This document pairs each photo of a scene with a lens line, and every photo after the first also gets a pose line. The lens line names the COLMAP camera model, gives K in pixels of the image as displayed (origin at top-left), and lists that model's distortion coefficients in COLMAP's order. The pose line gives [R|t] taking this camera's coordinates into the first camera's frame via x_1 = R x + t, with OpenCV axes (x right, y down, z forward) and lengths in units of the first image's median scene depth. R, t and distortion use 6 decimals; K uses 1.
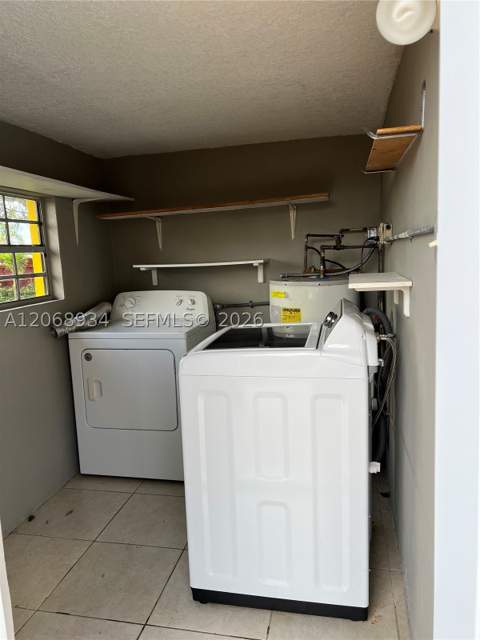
lens RADIAL K [[487.5, 0, 225.1], [0, 487.5, 320.9], [0, 0, 1]] dist [0.088555, -0.111001]
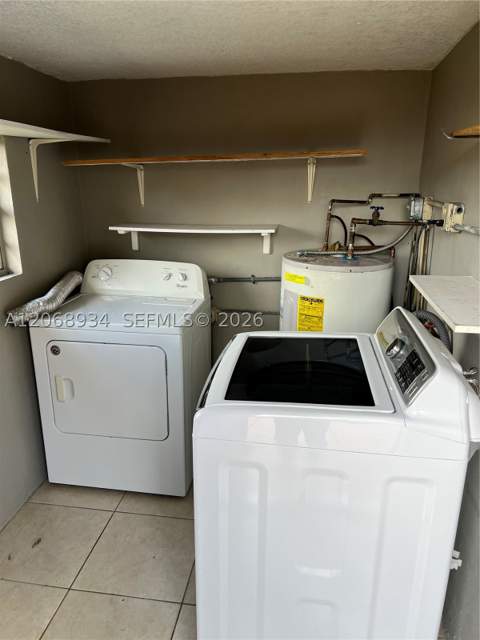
lens RADIAL K [[487.5, 0, 225.1], [0, 487.5, 320.9], [0, 0, 1]] dist [0.088555, -0.111001]
pose [[0.996984, 0.018088, 0.075467, -0.063014], [-0.029109, 0.988617, 0.147610, -0.095180], [-0.071938, -0.149361, 0.986162, 0.192898]]
